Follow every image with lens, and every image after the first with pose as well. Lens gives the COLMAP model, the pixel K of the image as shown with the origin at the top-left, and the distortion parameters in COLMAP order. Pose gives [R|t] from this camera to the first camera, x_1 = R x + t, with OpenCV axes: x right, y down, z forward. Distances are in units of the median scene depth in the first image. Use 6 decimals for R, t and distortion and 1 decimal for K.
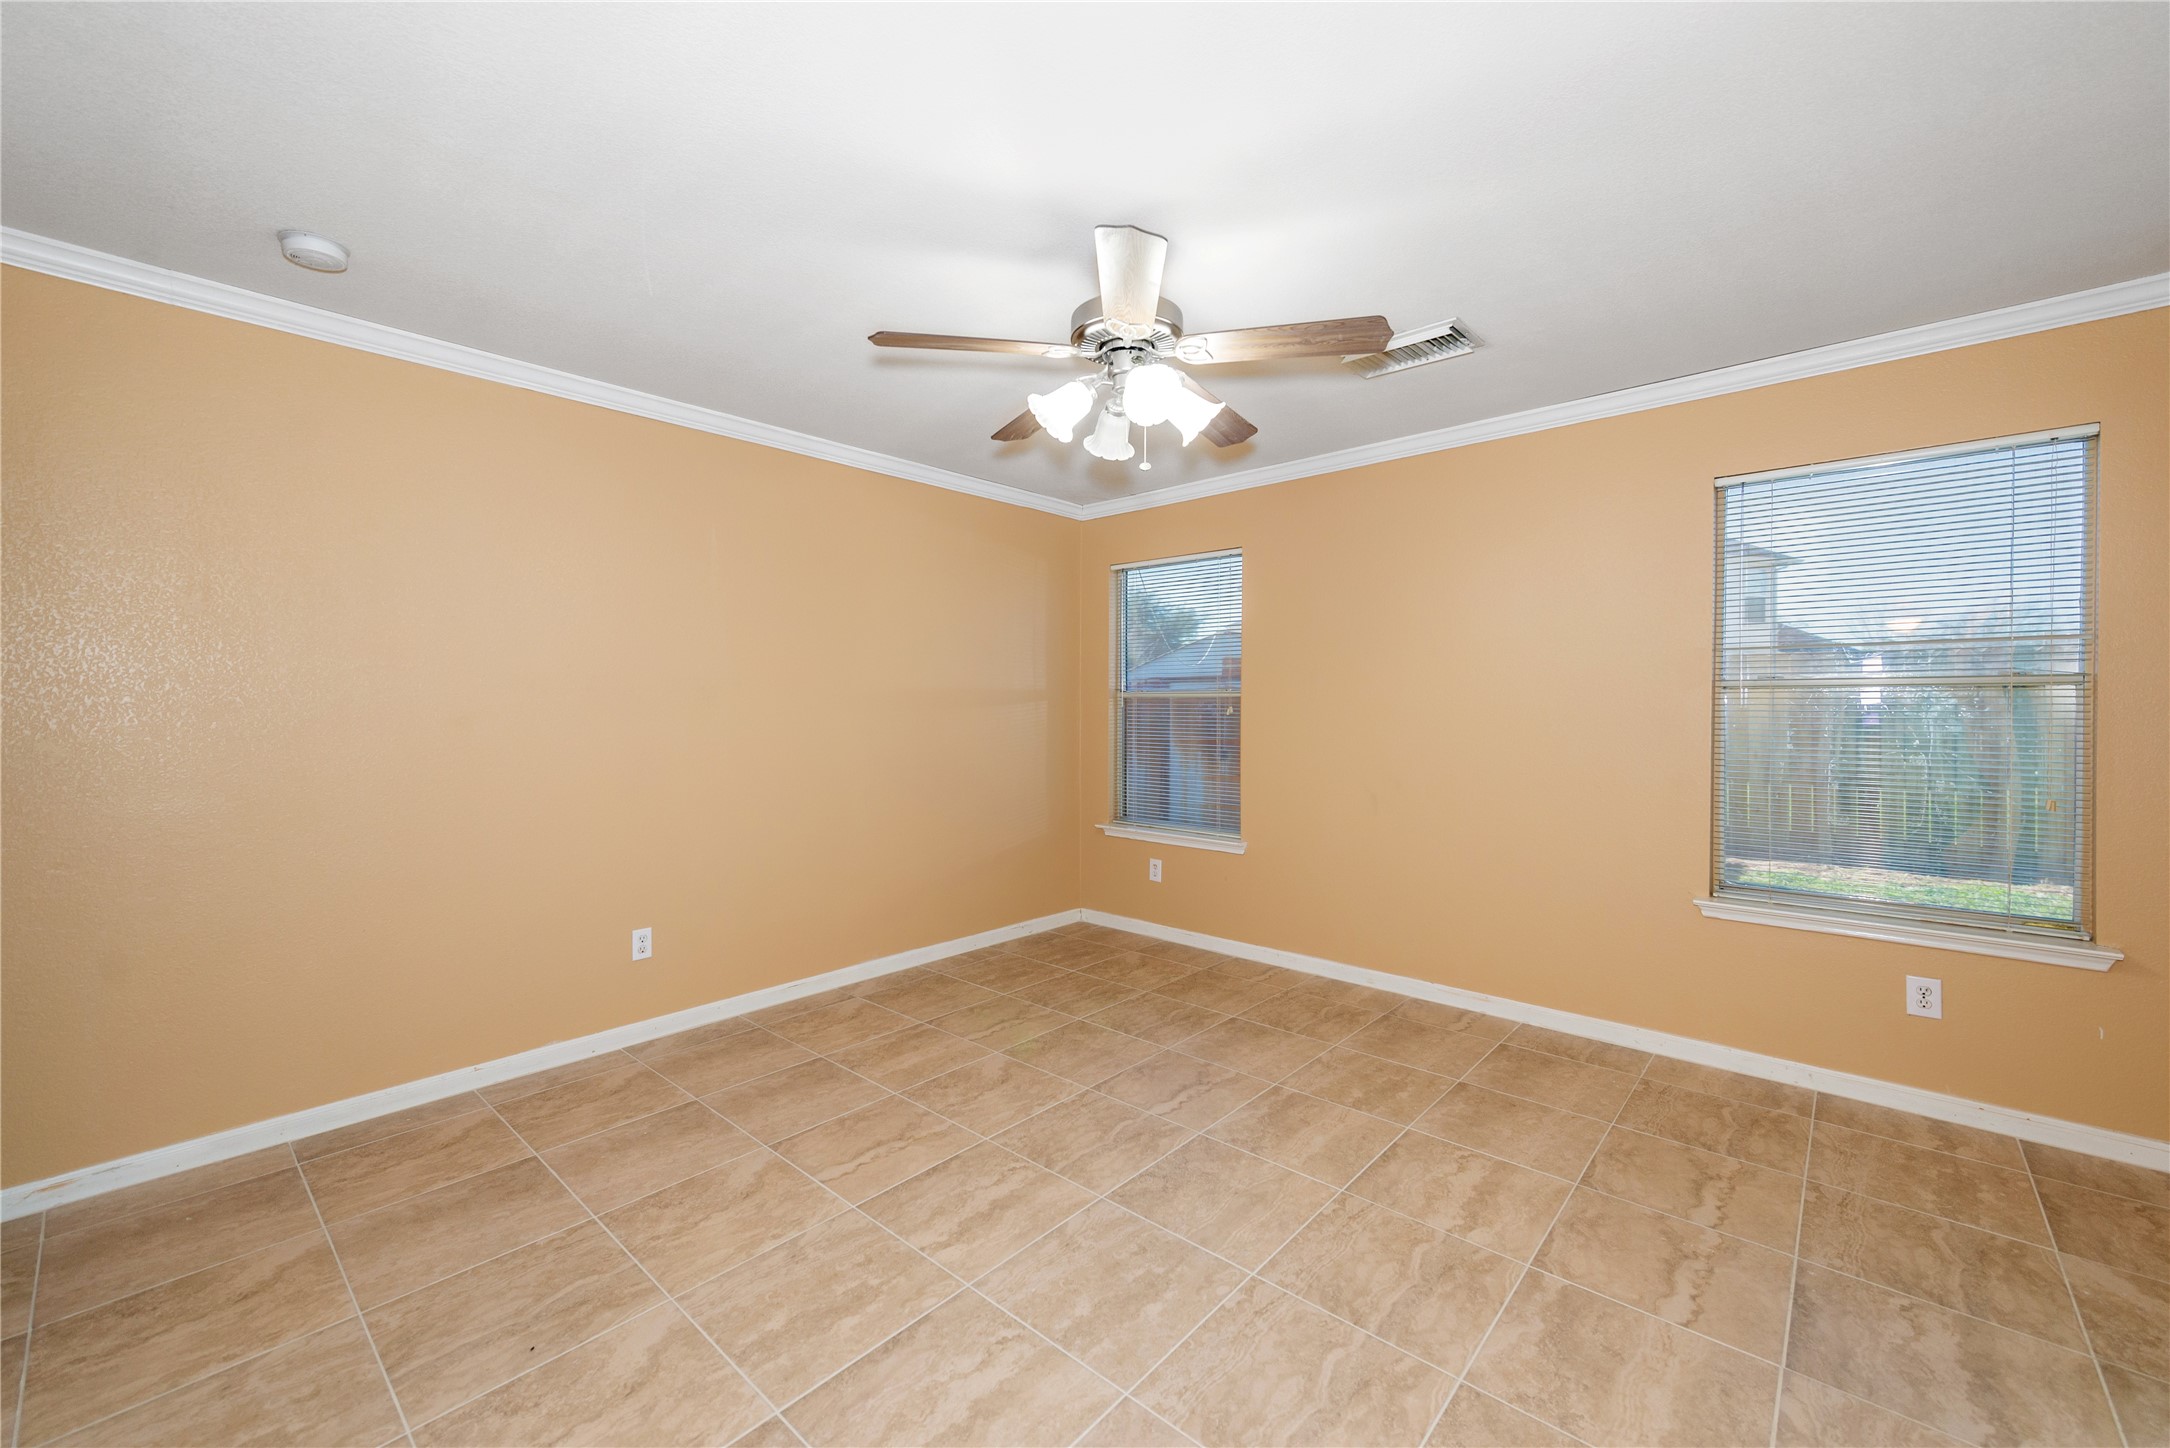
lens RADIAL K [[863.3, 0, 1085.0], [0, 863.3, 724.0], [0, 0, 1]] dist [0.010000, -0.000382]
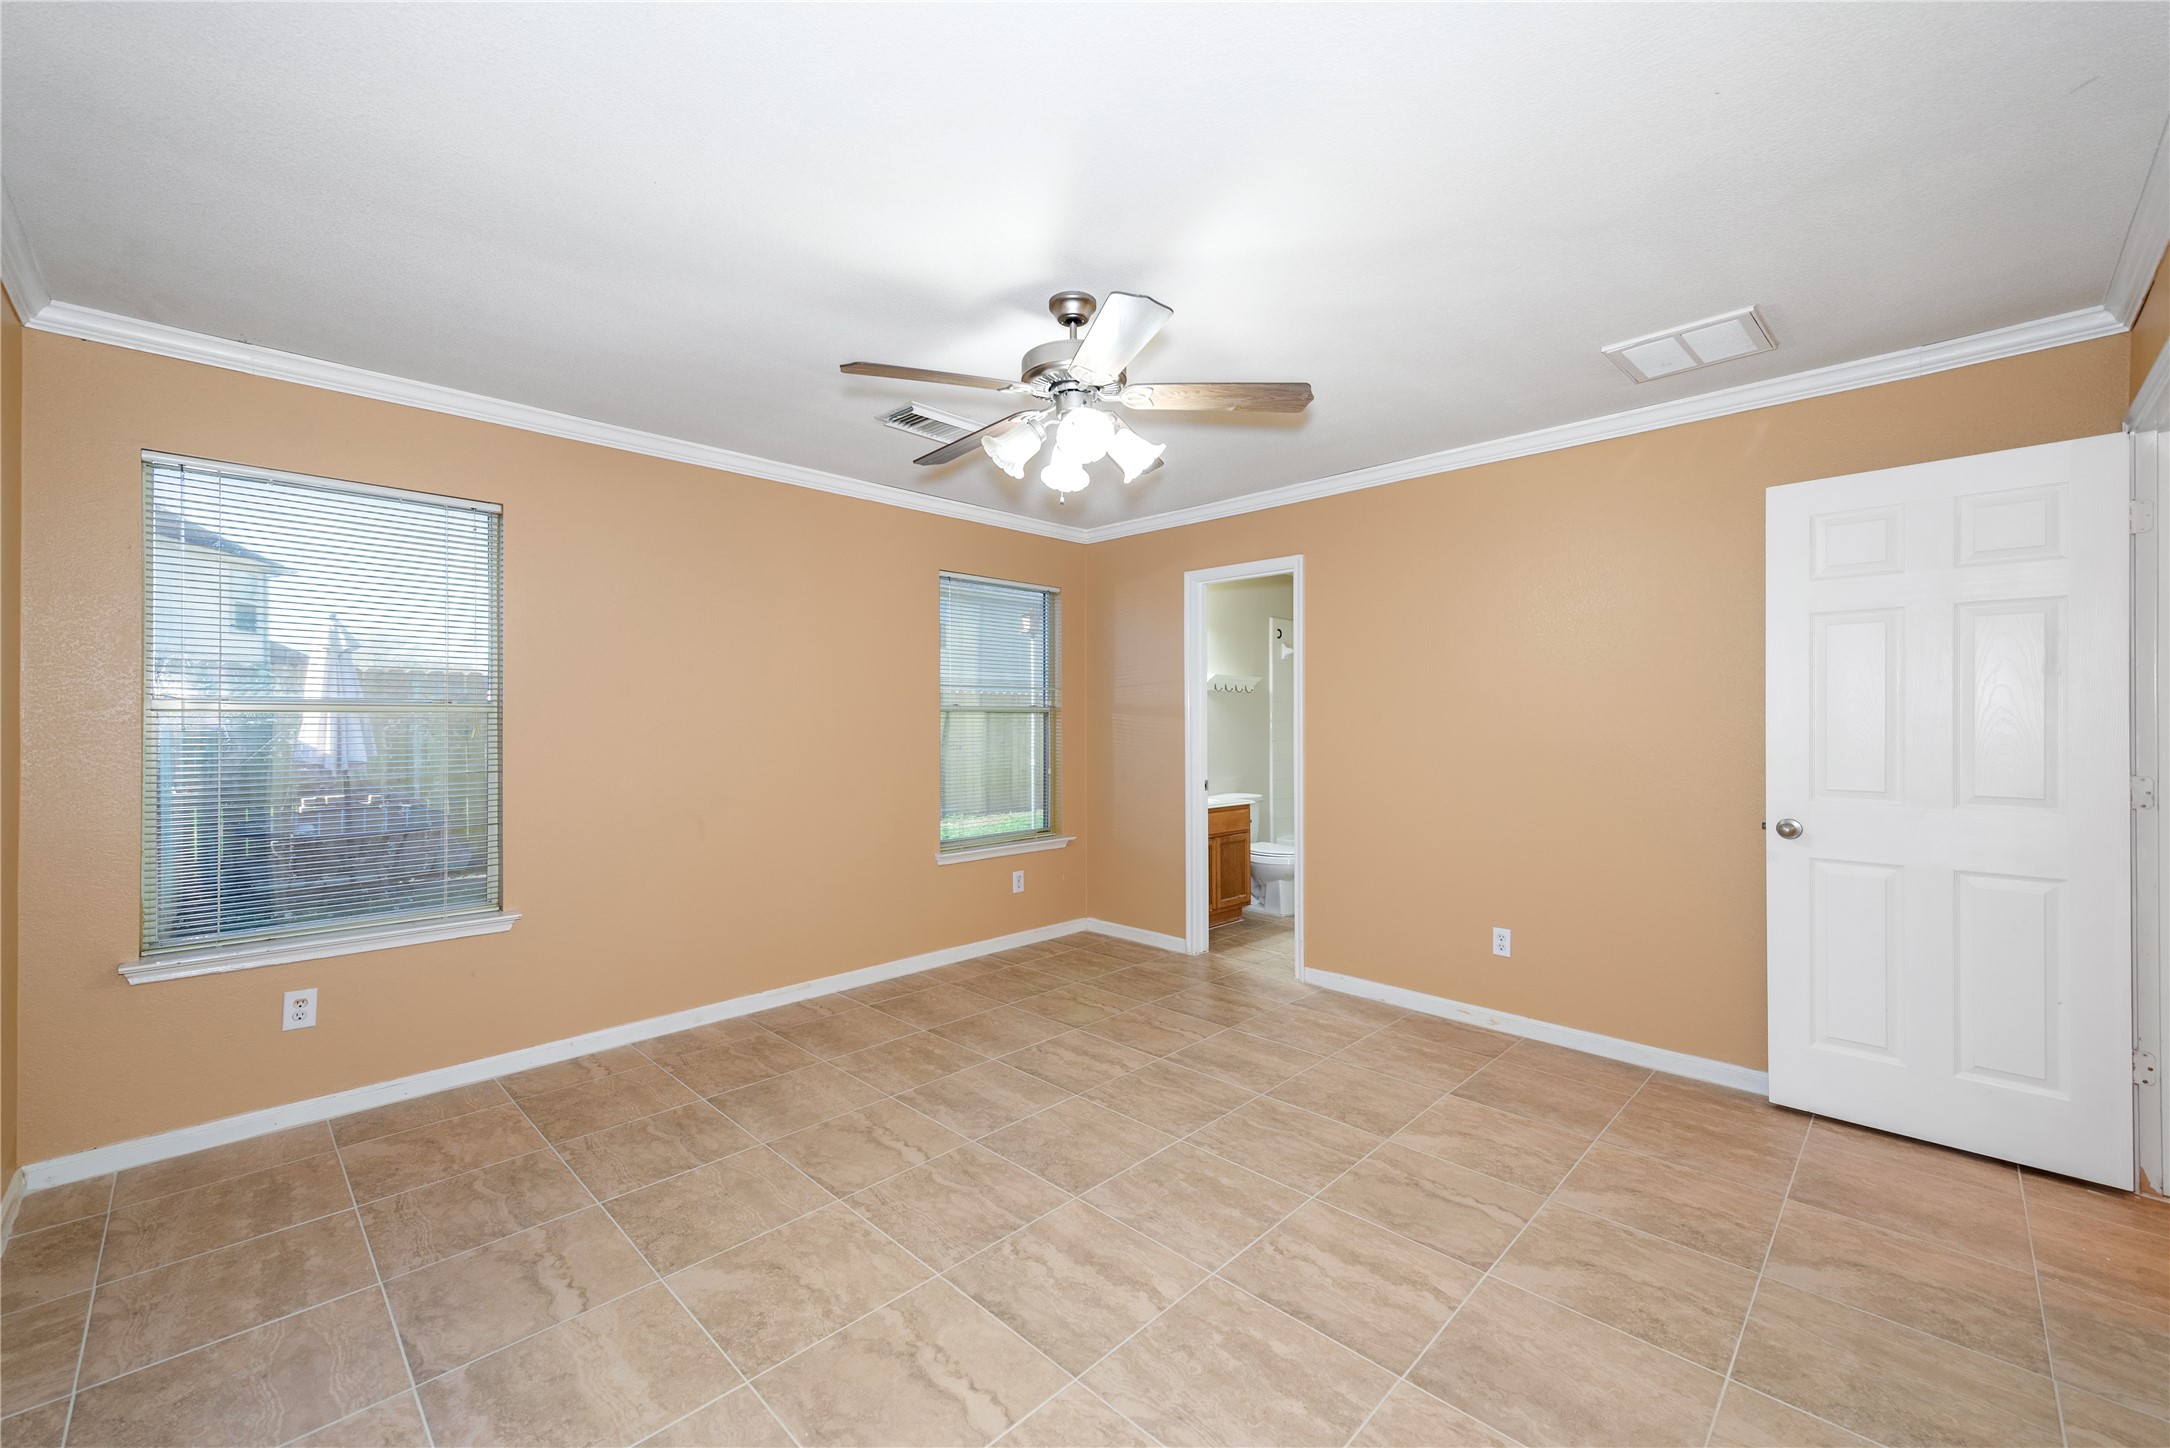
lens RADIAL K [[858.9, 0, 1094.0], [0, 858.9, 704.6], [0, 0, 1]] dist [0.025863, -0.012700]
pose [[0.047169, 0.017196, 0.998739, -0.756620], [0.026646, 0.999474, -0.018467, -0.016587], [-0.998531, 0.027483, 0.046686, 0.677368]]
